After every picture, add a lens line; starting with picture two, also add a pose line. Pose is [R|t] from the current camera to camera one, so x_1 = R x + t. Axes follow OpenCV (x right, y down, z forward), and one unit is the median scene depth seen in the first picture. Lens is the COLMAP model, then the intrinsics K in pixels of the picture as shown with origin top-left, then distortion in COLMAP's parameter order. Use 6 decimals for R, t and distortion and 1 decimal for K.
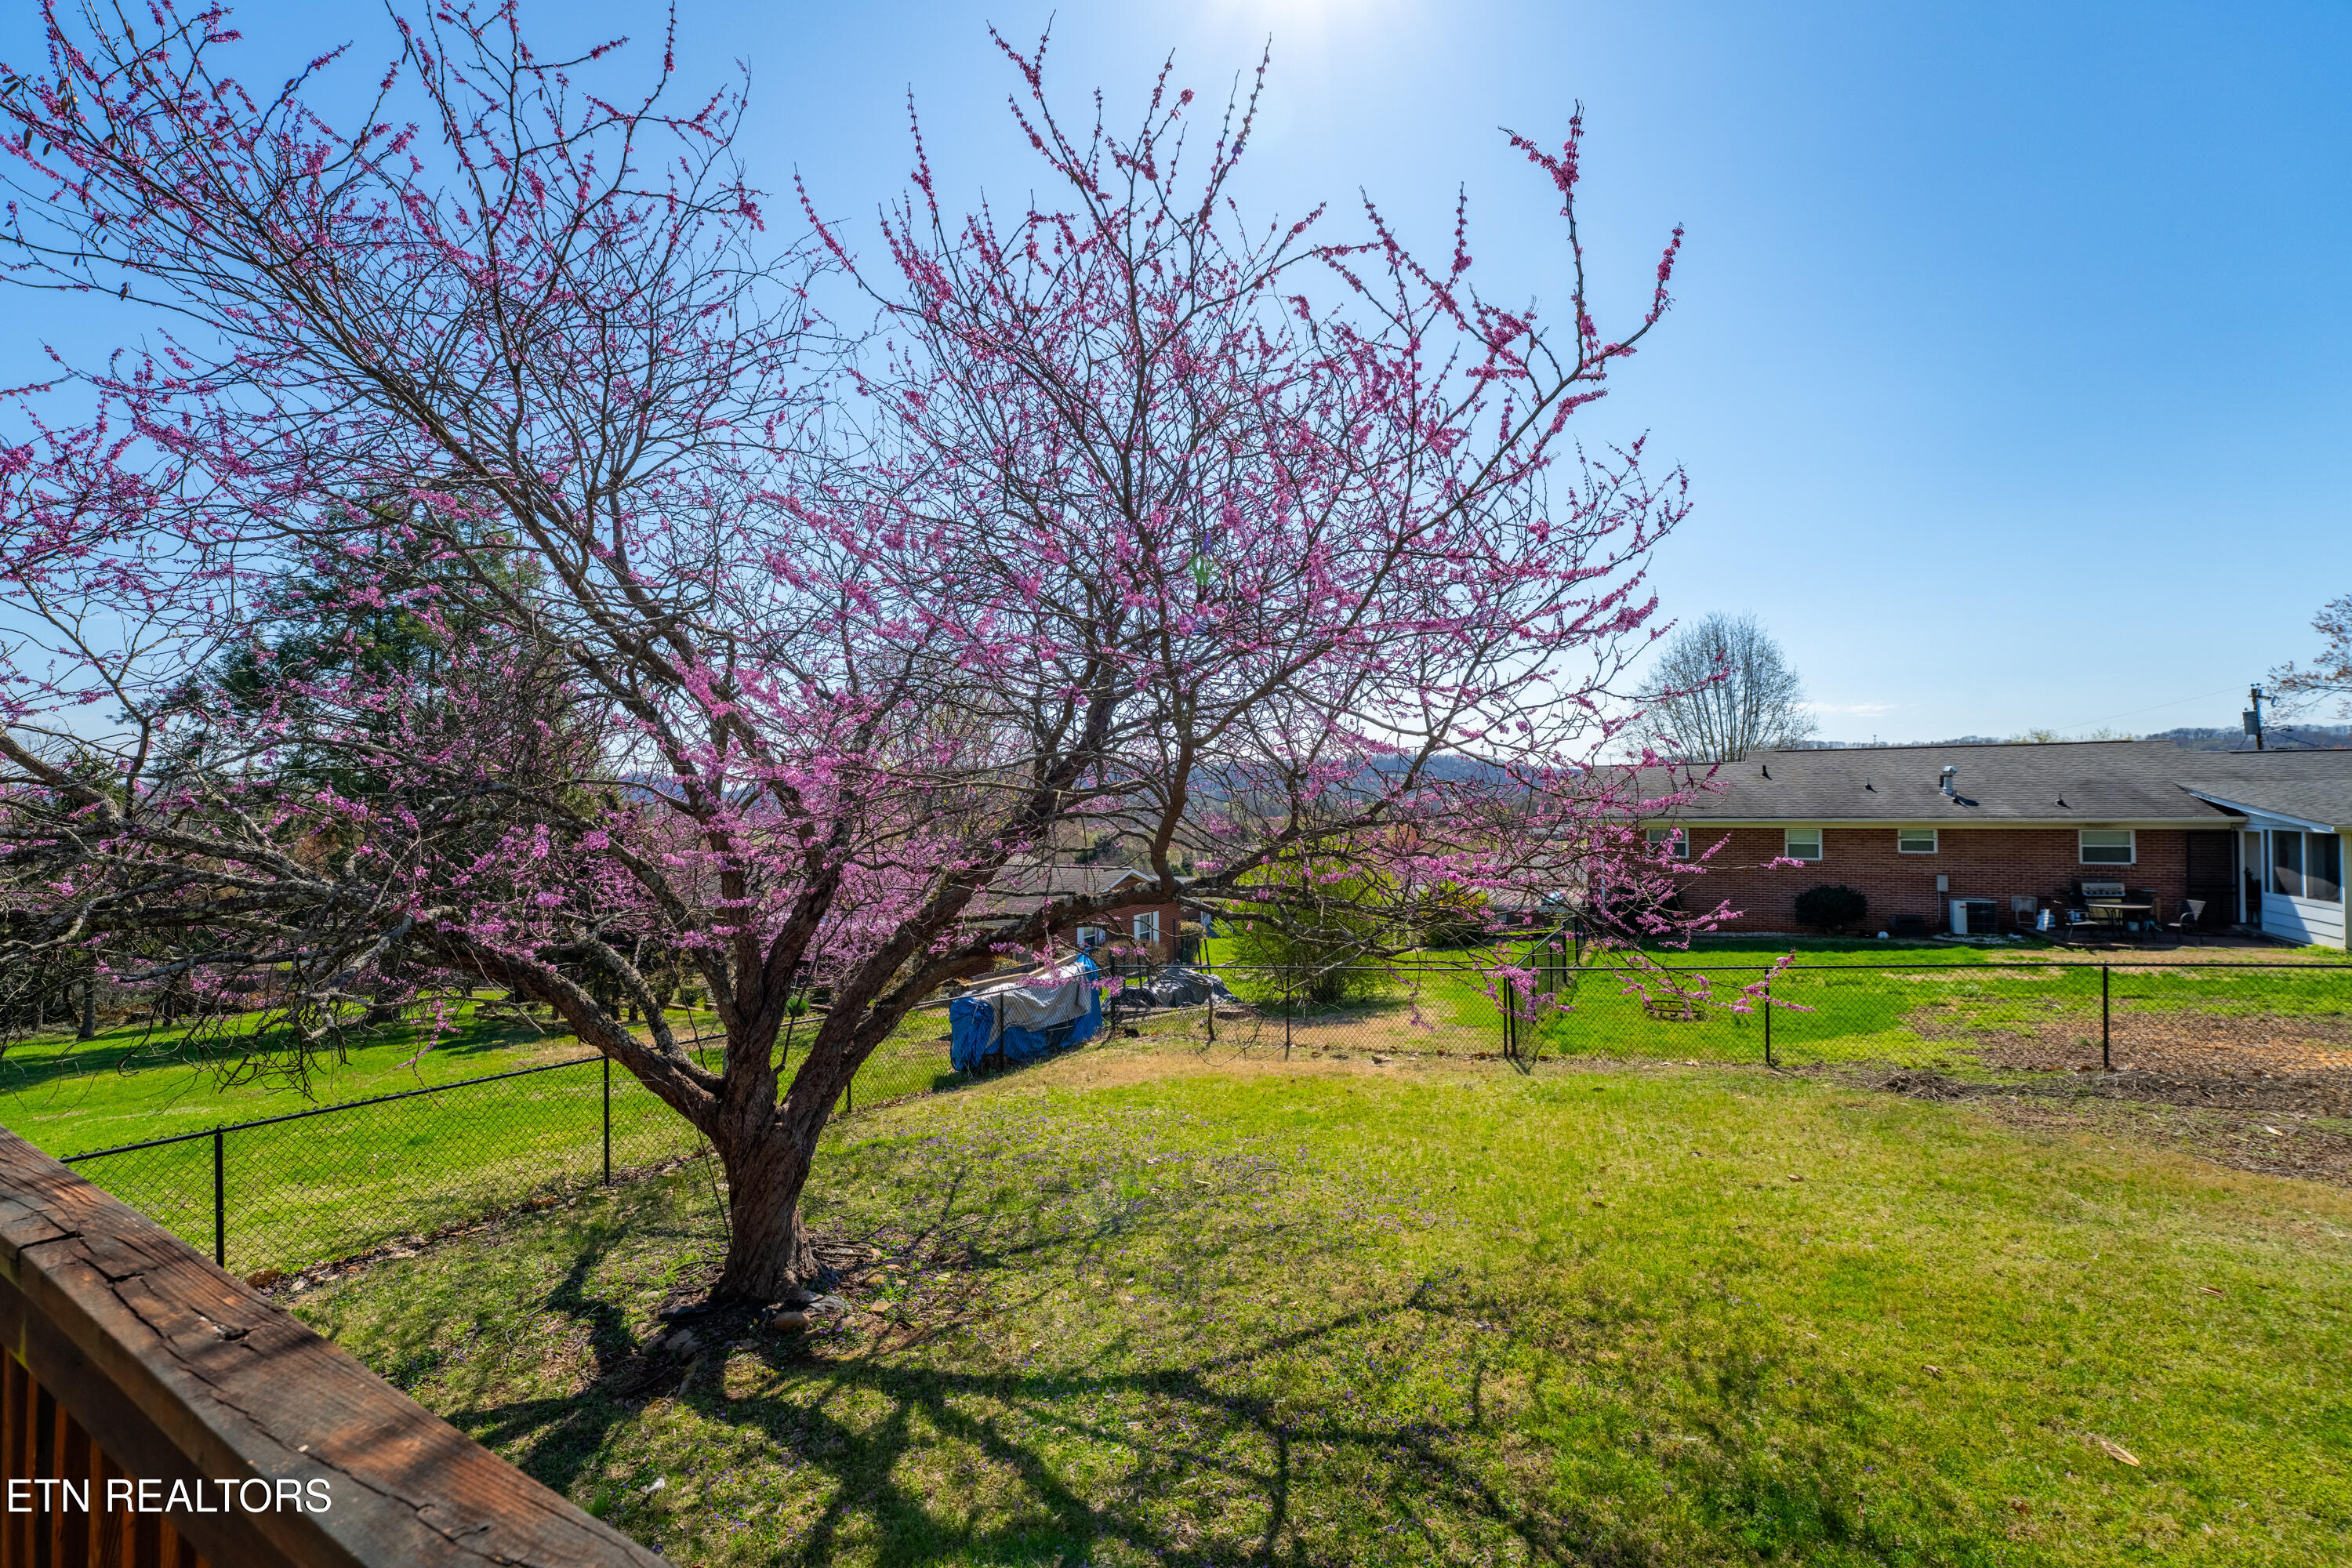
lens RADIAL K [[982.4, 0, 1172.4], [0, 982.4, 784.7], [0, 0, 1]] dist [-0.020868, -0.000226]
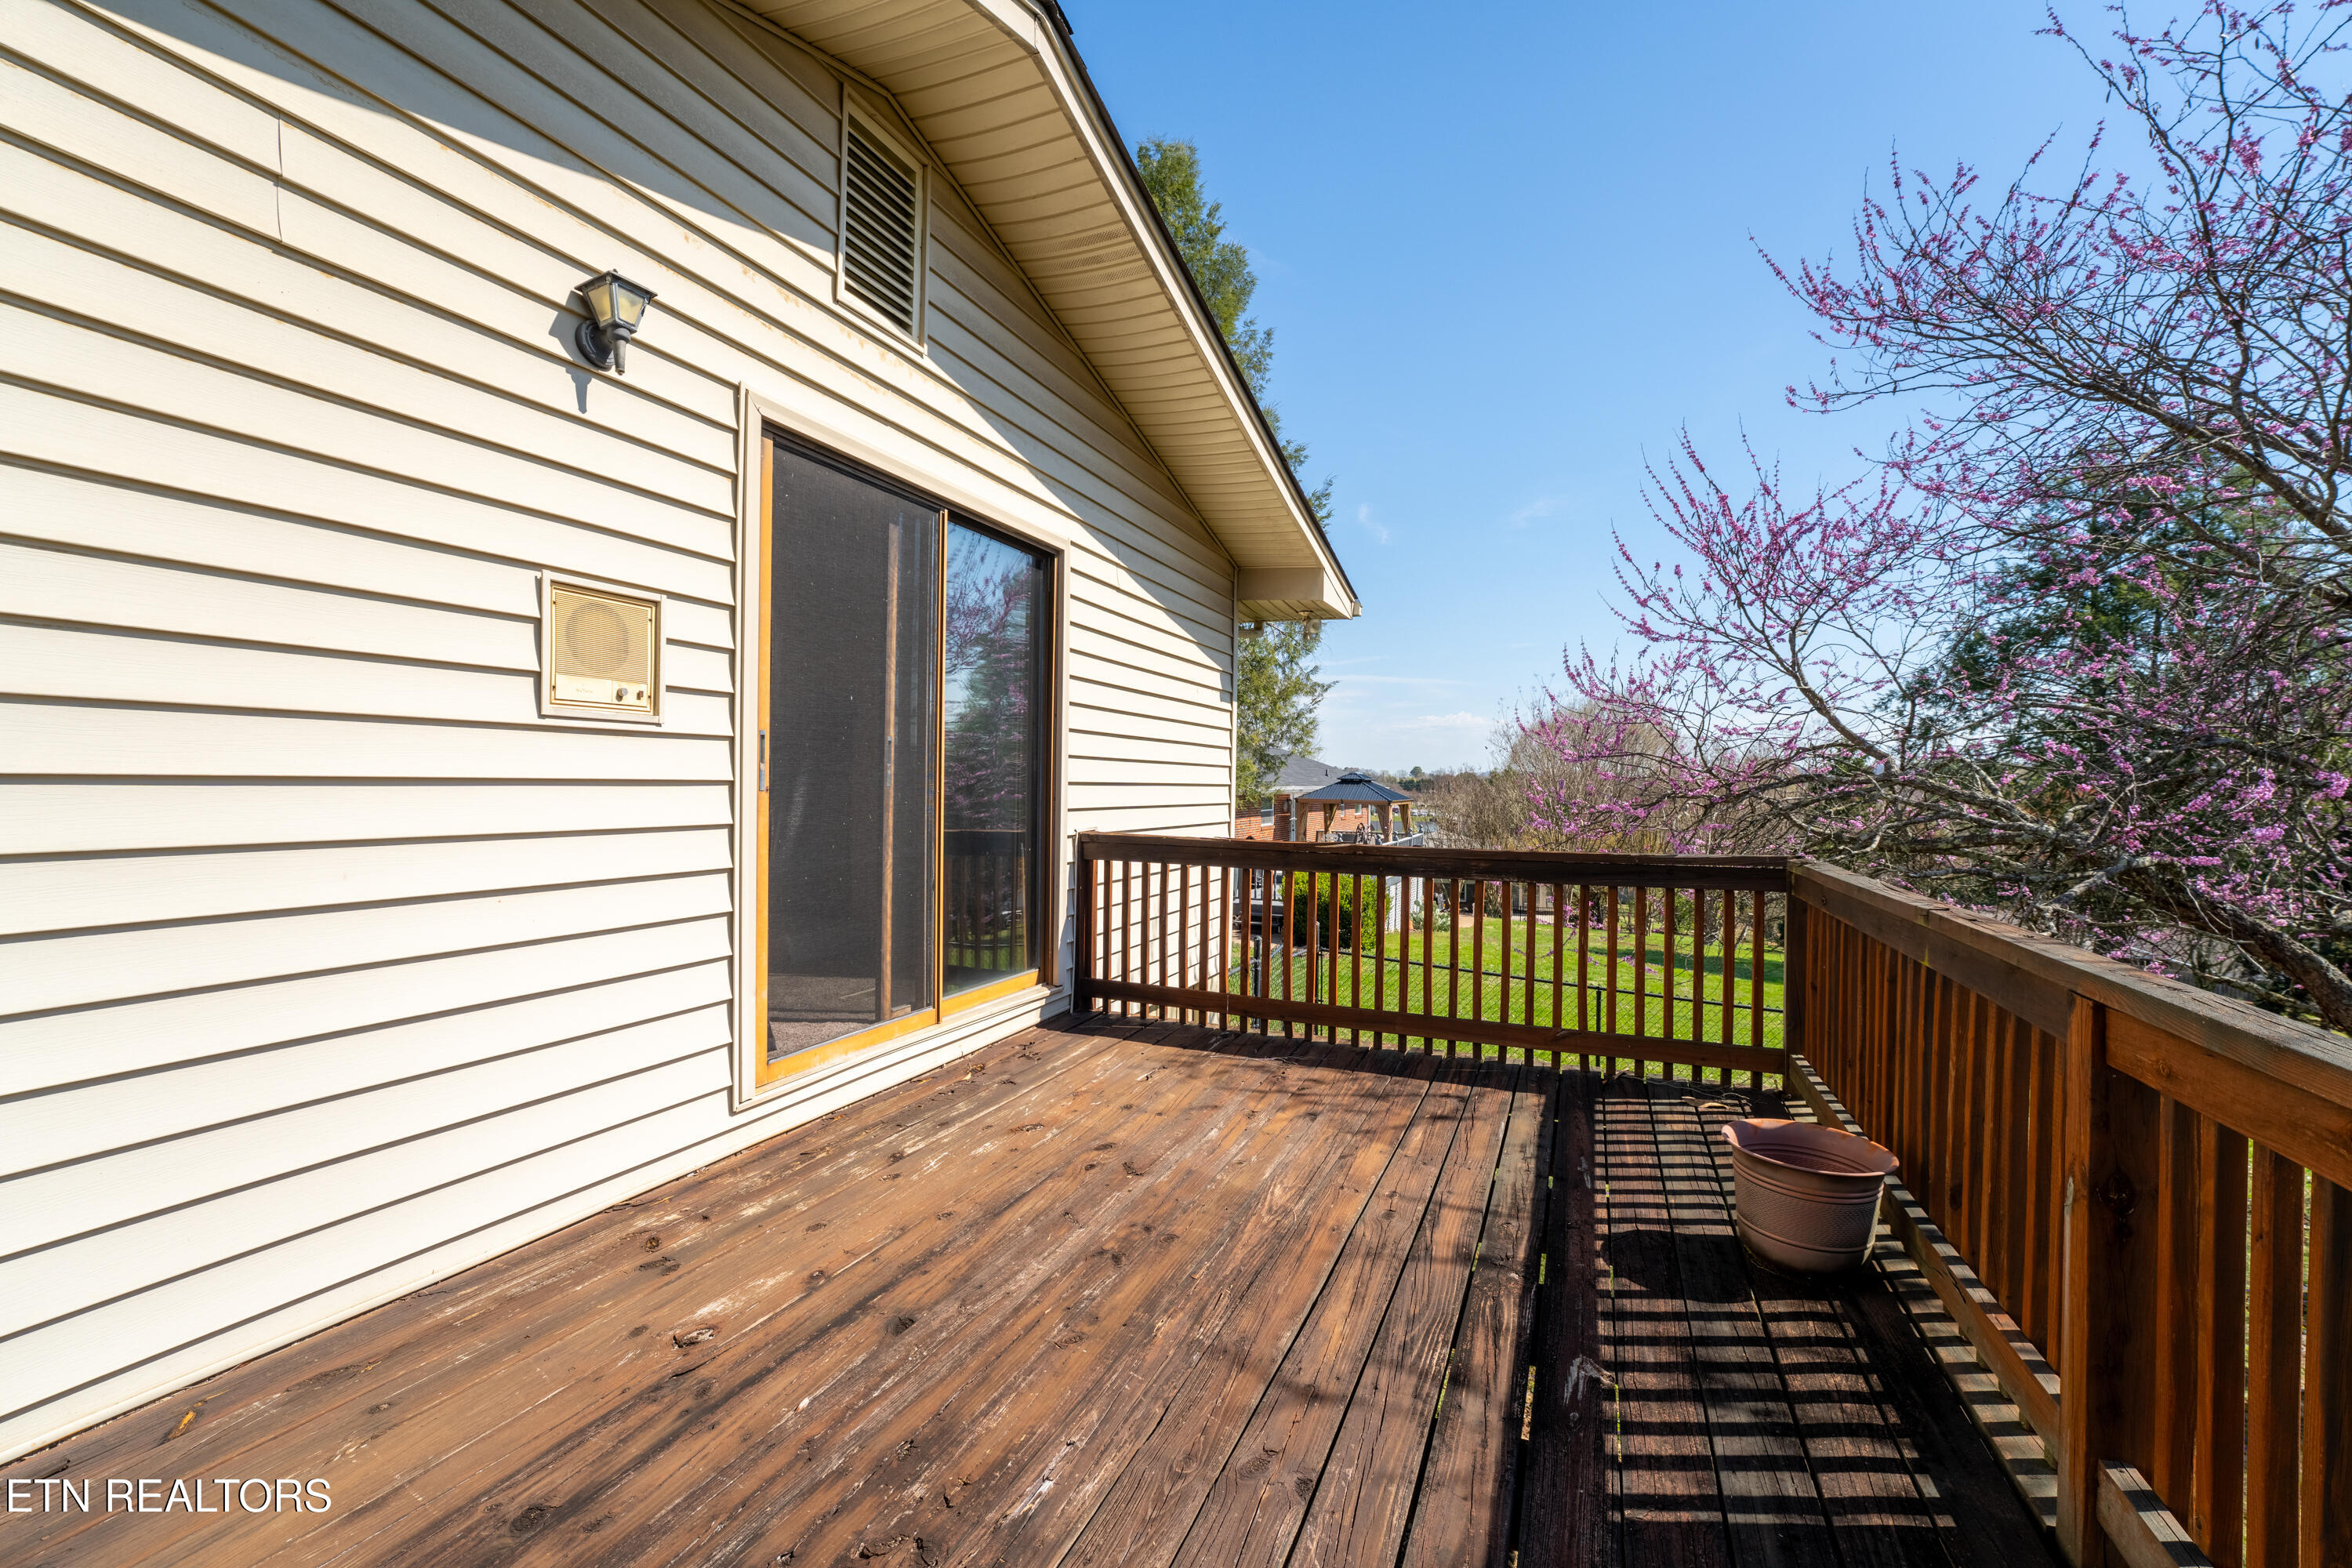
lens RADIAL K [[982.4, 0, 1172.4], [0, 982.4, 784.7], [0, 0, 1]] dist [-0.020868, -0.000226]
pose [[0.120436, 0.013515, -0.992629, 0.127336], [0.005773, 0.999881, 0.014315, 0.021695], [0.992704, -0.007455, 0.120343, -0.158099]]
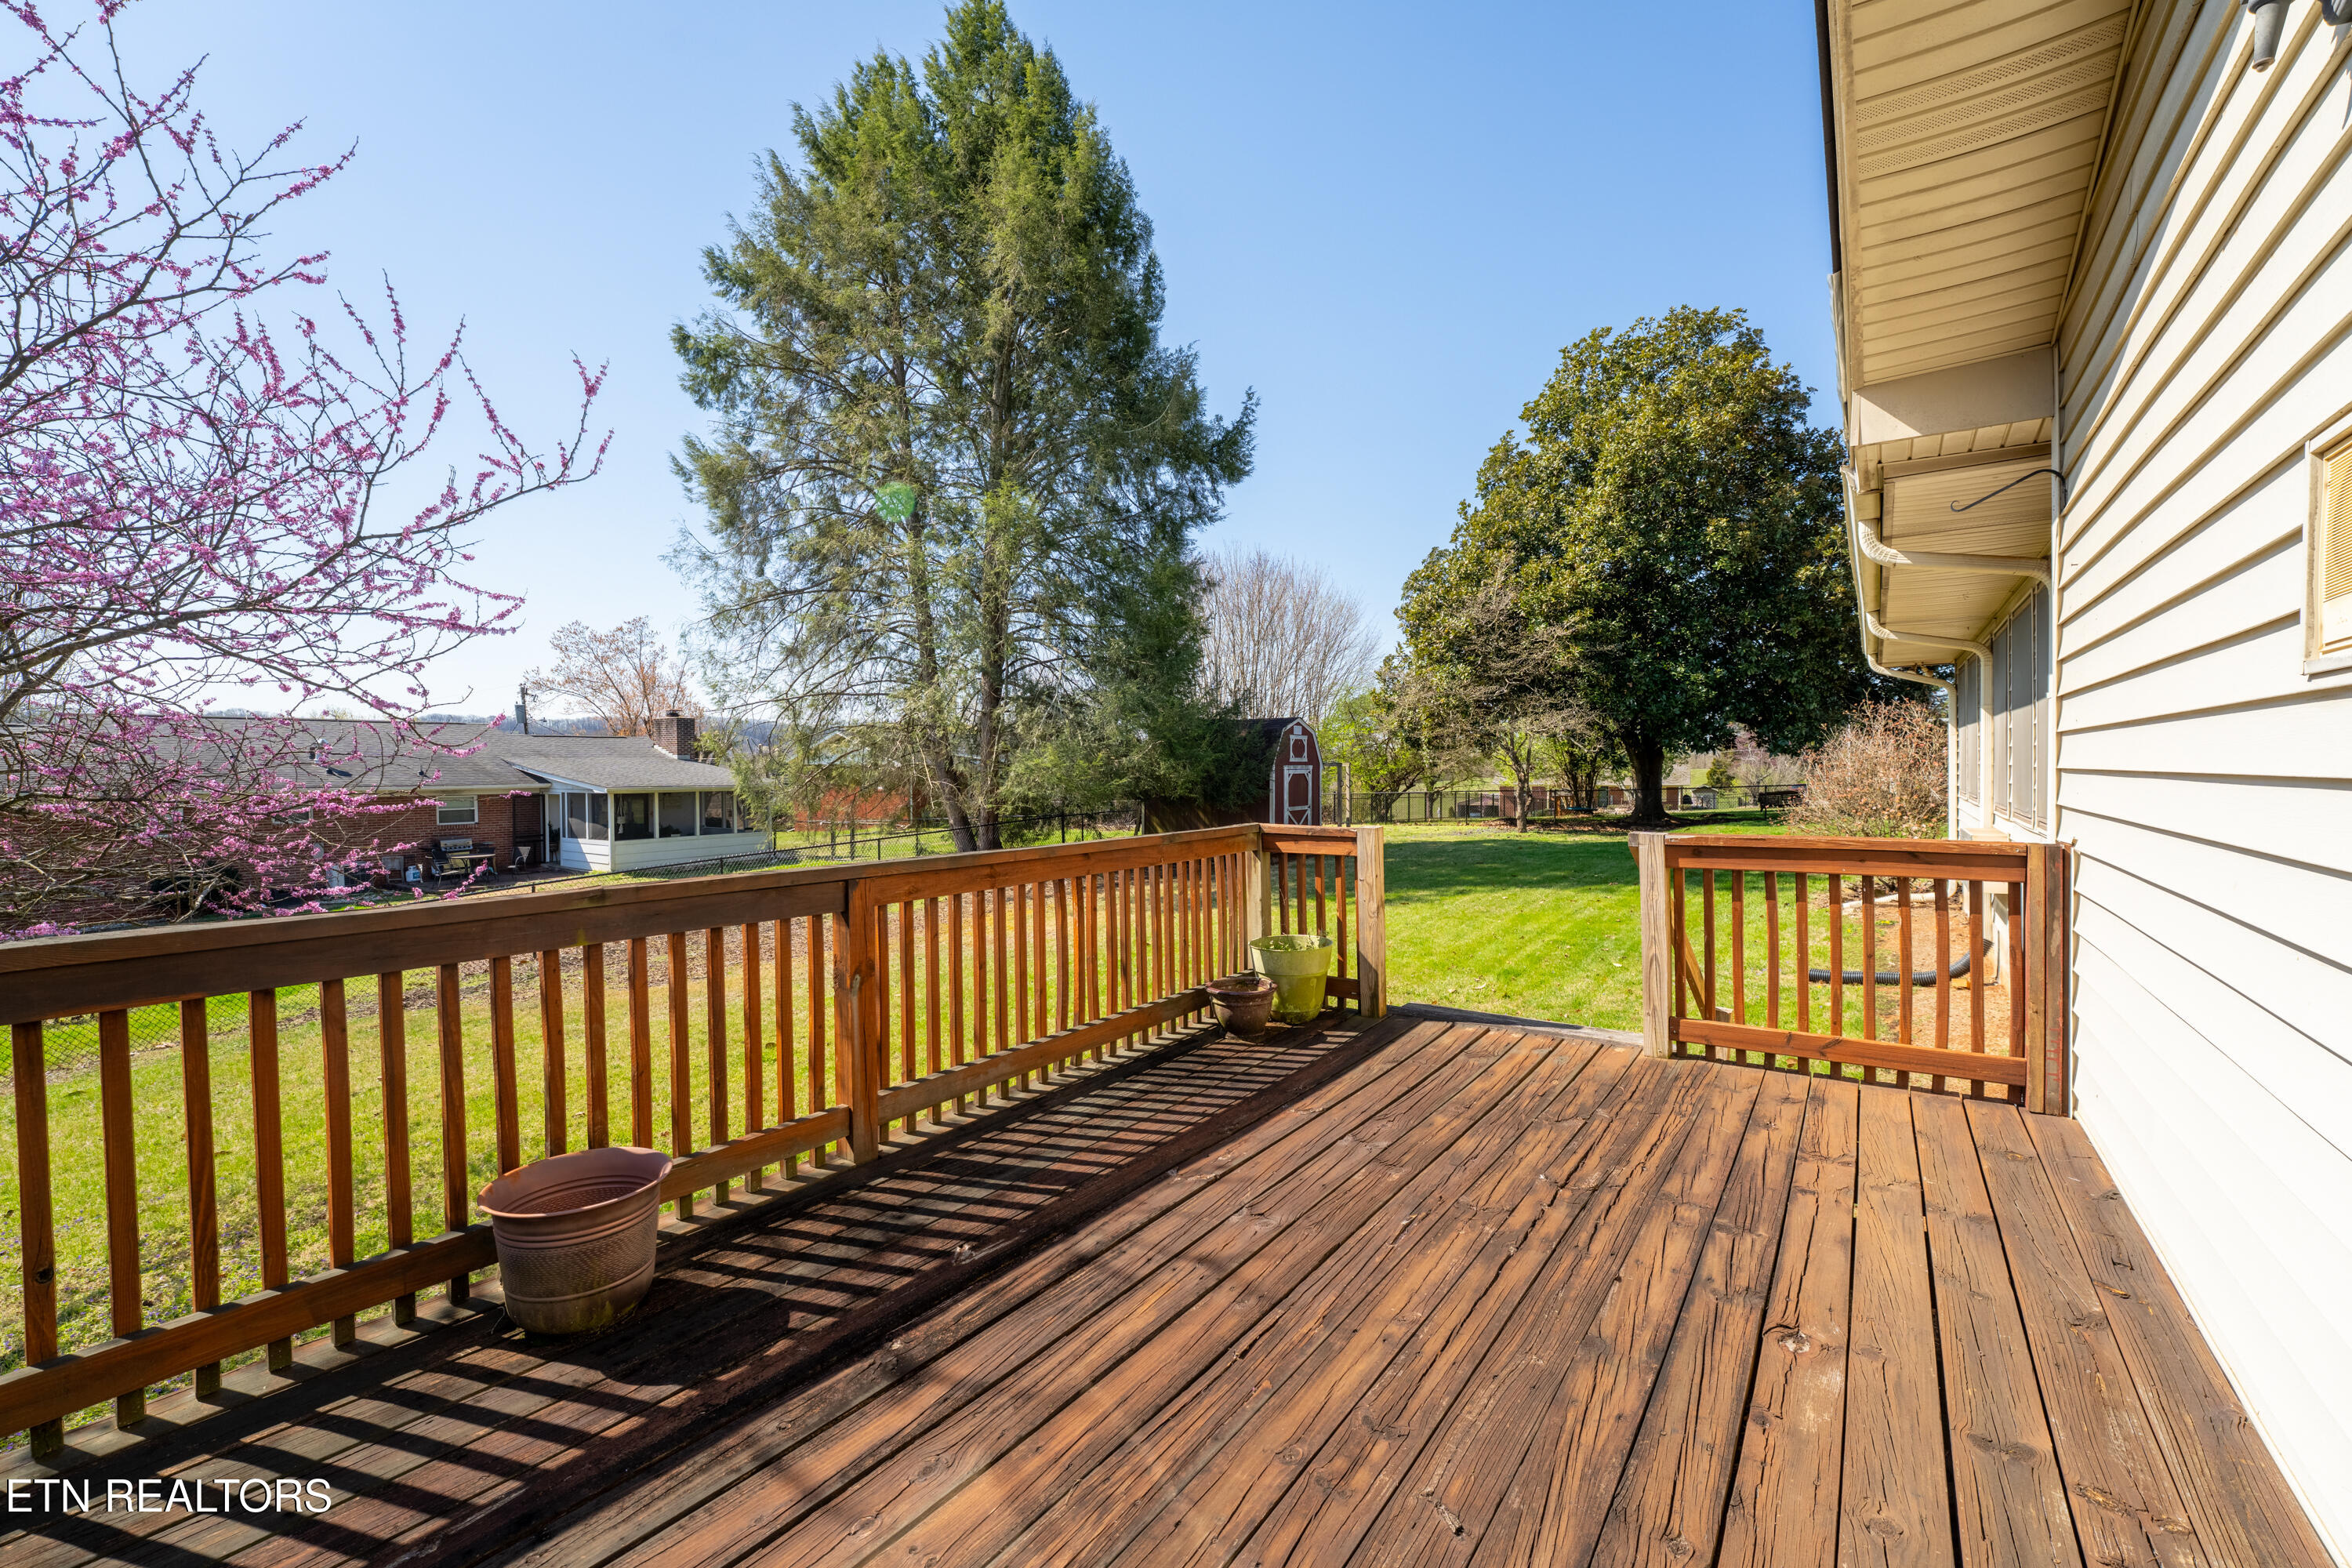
lens RADIAL K [[979.9, 0, 1169.5], [0, 979.9, 790.1], [0, 0, 1]] dist [-0.024806, 0.000410]
pose [[0.110997, -0.017119, 0.993673, -0.530934], [-0.011636, 0.999761, 0.018524, 0.024530], [-0.993753, -0.013619, 0.110772, -0.107561]]
